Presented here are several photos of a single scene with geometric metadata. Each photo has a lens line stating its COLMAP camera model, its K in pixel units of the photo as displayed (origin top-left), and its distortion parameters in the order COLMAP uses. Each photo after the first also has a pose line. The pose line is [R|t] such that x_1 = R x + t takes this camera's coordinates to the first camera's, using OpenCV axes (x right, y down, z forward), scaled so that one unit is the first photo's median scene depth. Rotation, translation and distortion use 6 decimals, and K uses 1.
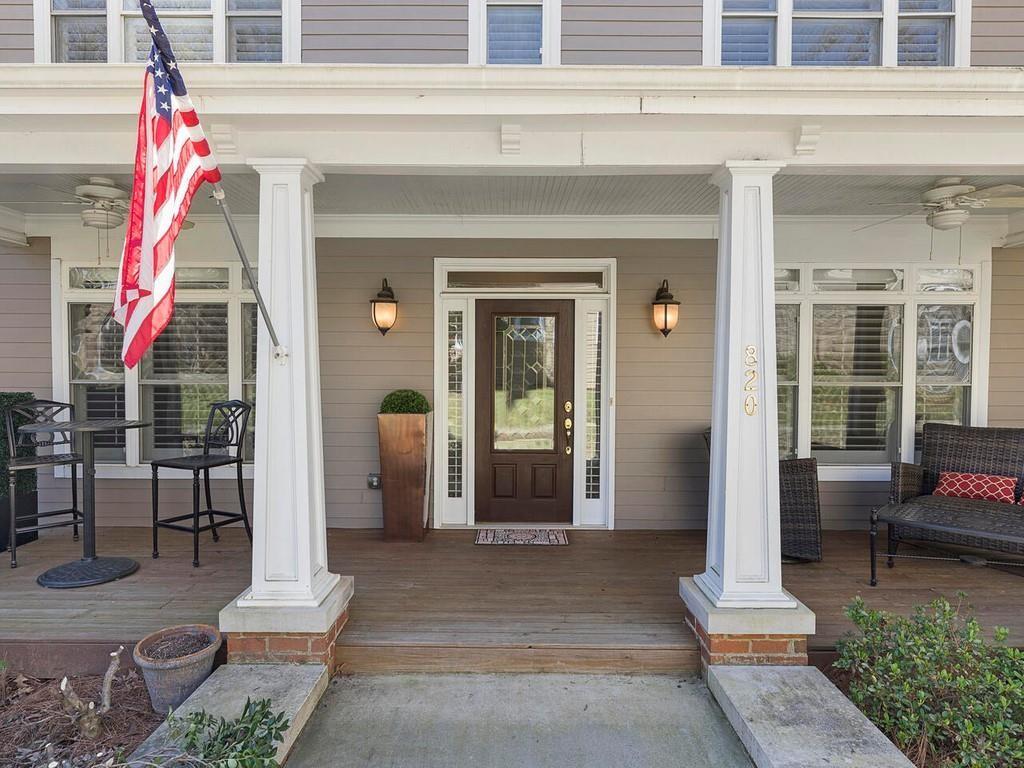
lens RADIAL K [[496.0, 0, 512.0], [0, 496.0, 384.0], [0, 0, 1]] dist [0.000523, 0.000260]
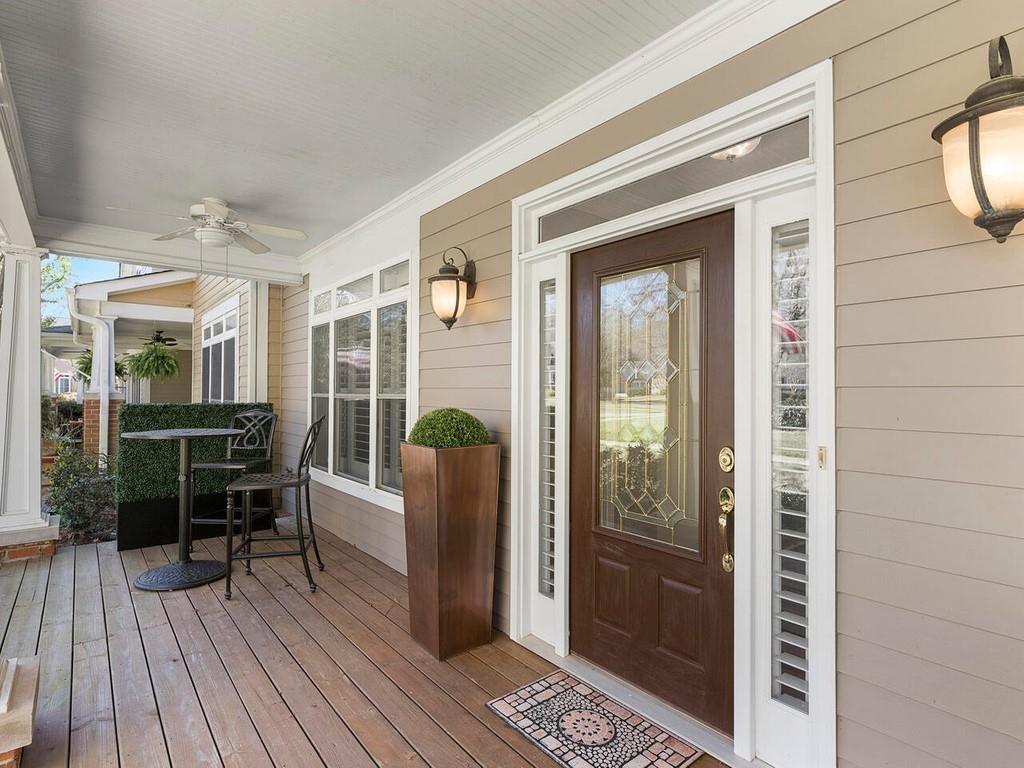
lens RADIAL K [[496.0, 0, 512.0], [0, 496.0, 384.0], [0, 0, 1]] dist [0.000523, 0.000260]
pose [[0.705266, -0.009379, -0.708881, 0.285929], [-0.023436, 0.999058, -0.036534, 0.002506], [0.708556, 0.042380, 0.704381, 0.572569]]
